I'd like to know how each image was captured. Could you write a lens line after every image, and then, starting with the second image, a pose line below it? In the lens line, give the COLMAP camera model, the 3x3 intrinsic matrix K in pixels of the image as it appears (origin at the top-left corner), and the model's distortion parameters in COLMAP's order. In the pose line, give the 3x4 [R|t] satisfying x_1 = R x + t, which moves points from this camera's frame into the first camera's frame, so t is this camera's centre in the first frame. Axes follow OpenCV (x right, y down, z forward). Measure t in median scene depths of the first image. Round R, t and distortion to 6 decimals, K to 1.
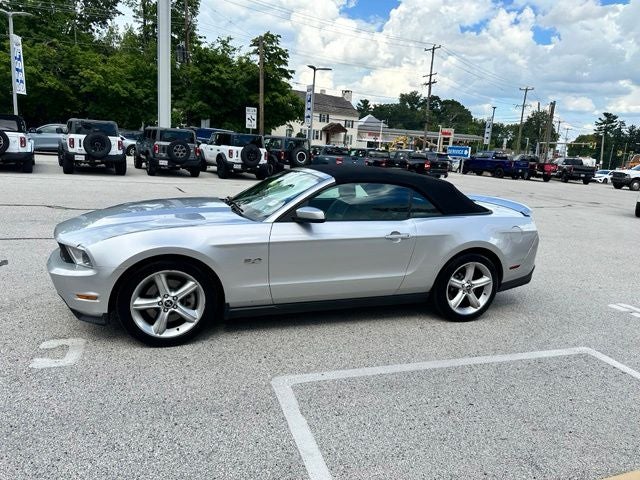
lens RADIAL K [[453.5, 0, 319.3], [0, 453.5, 238.1], [0, 0, 1]] dist [0.030942, -0.044528]
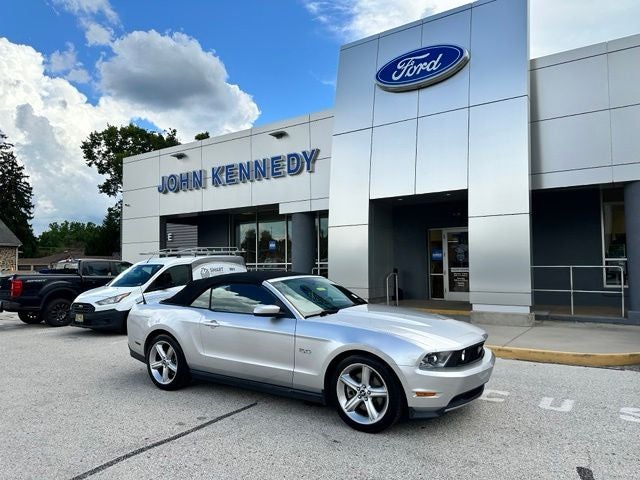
lens RADIAL K [[453.5, 0, 314.9], [0, 453.5, 238.5], [0, 0, 1]] dist [0.030942, -0.044528]
pose [[-0.592340, -0.011654, 0.805604, -0.277952], [0.132154, 0.984947, 0.111418, -0.102120], [-0.794776, 0.172462, -0.581883, 0.437428]]
